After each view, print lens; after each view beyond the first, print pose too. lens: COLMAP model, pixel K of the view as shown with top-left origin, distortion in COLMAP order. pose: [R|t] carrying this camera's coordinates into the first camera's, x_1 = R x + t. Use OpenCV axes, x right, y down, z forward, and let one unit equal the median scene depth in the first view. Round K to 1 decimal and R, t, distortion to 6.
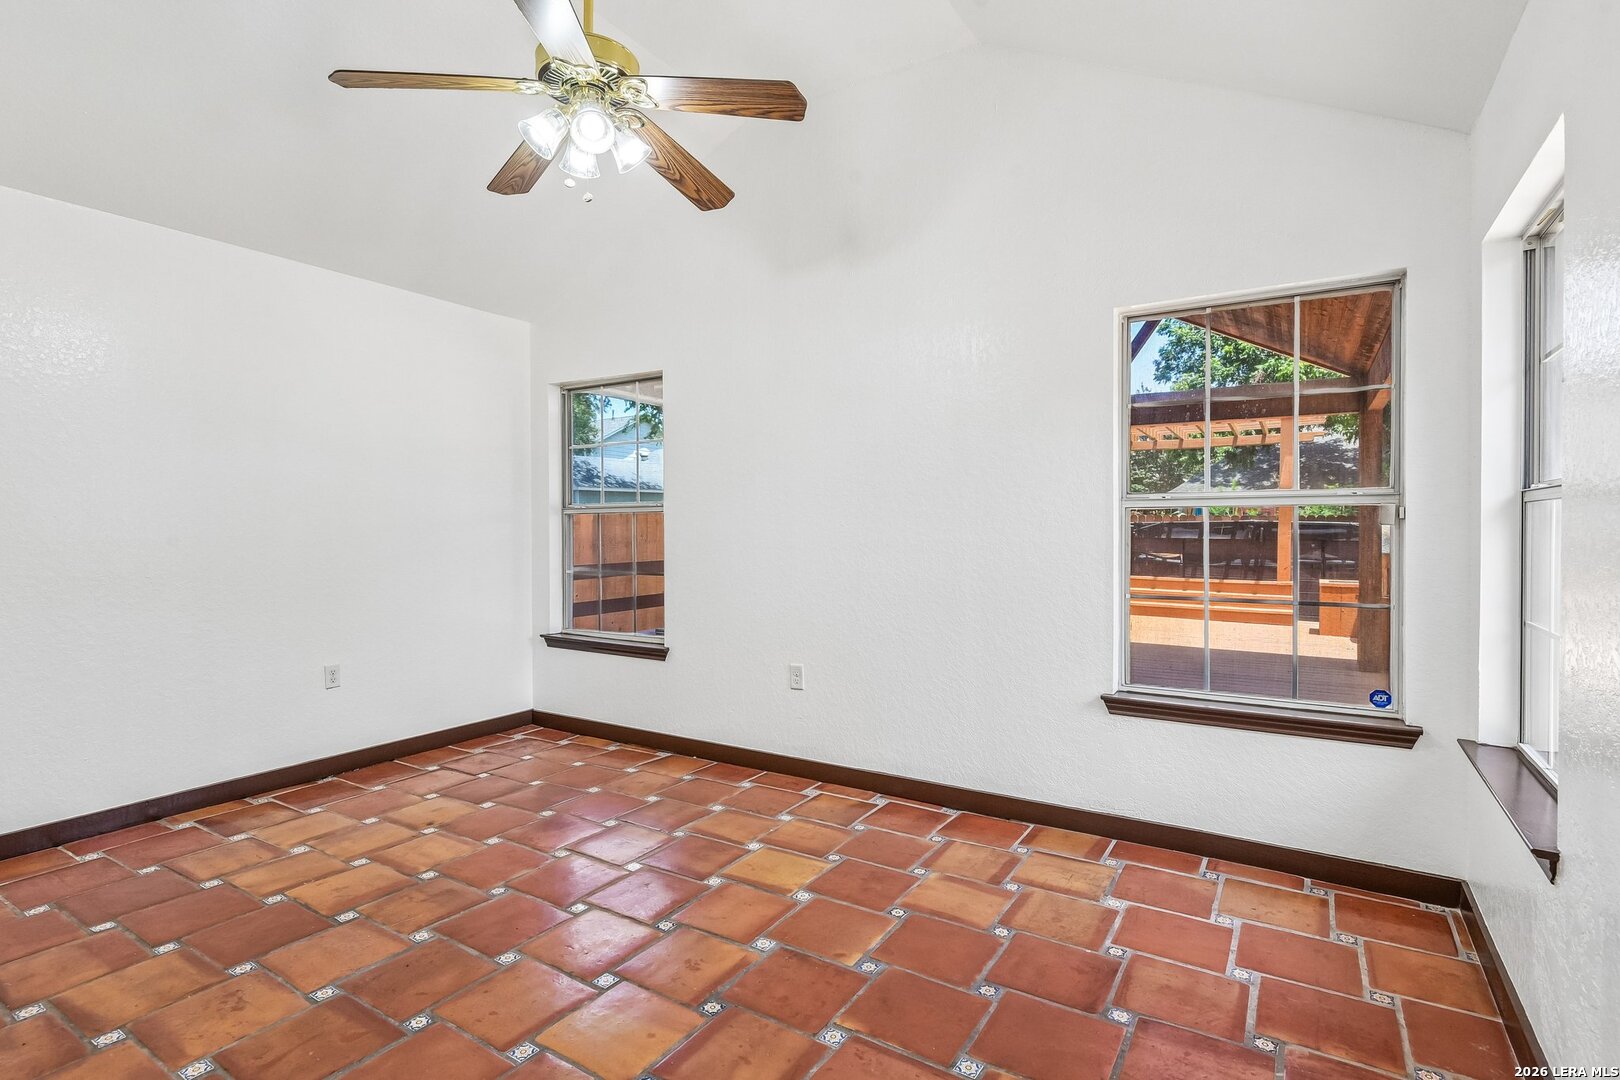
lens RADIAL K [[803.0, 0, 782.7], [0, 803.0, 541.8], [0, 0, 1]] dist [-0.004181, -0.003651]
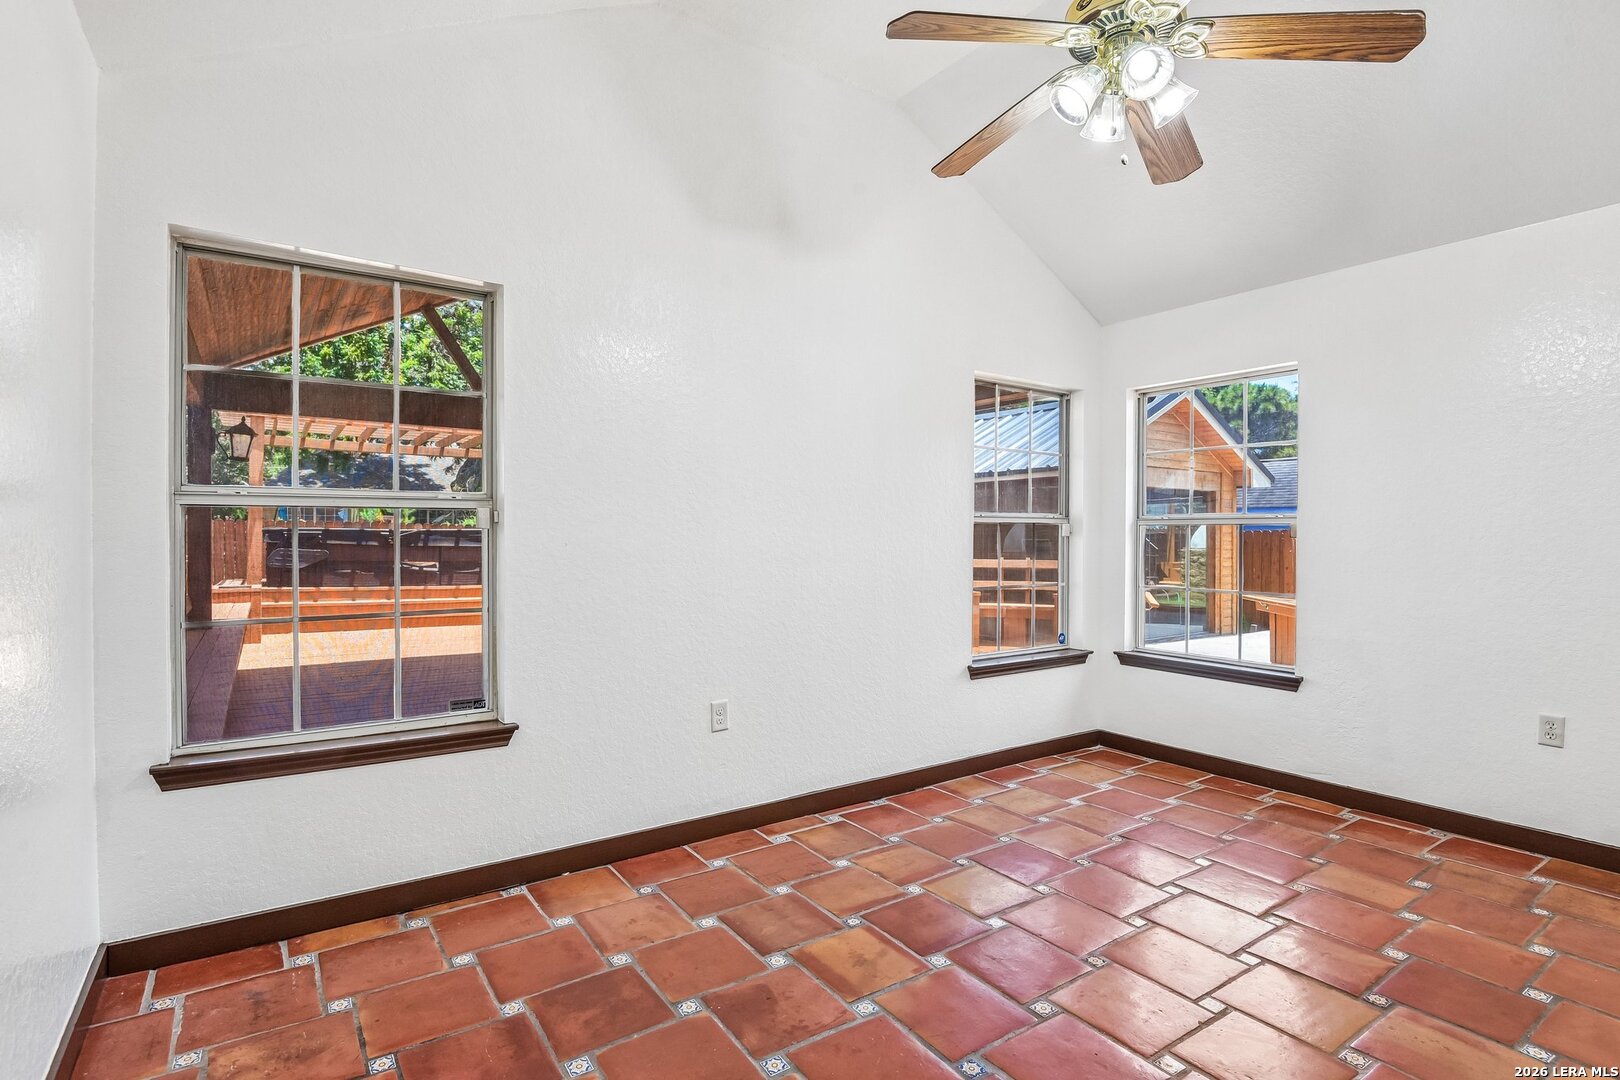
lens RADIAL K [[803.0, 0, 796.9], [0, 803.0, 544.5], [0, 0, 1]] dist [-0.004181, -0.003651]
pose [[0.372842, -0.007668, 0.927863, -0.816134], [0.012474, 0.999917, 0.003251, -0.012023], [-0.927811, 0.010362, 0.372906, 0.693227]]
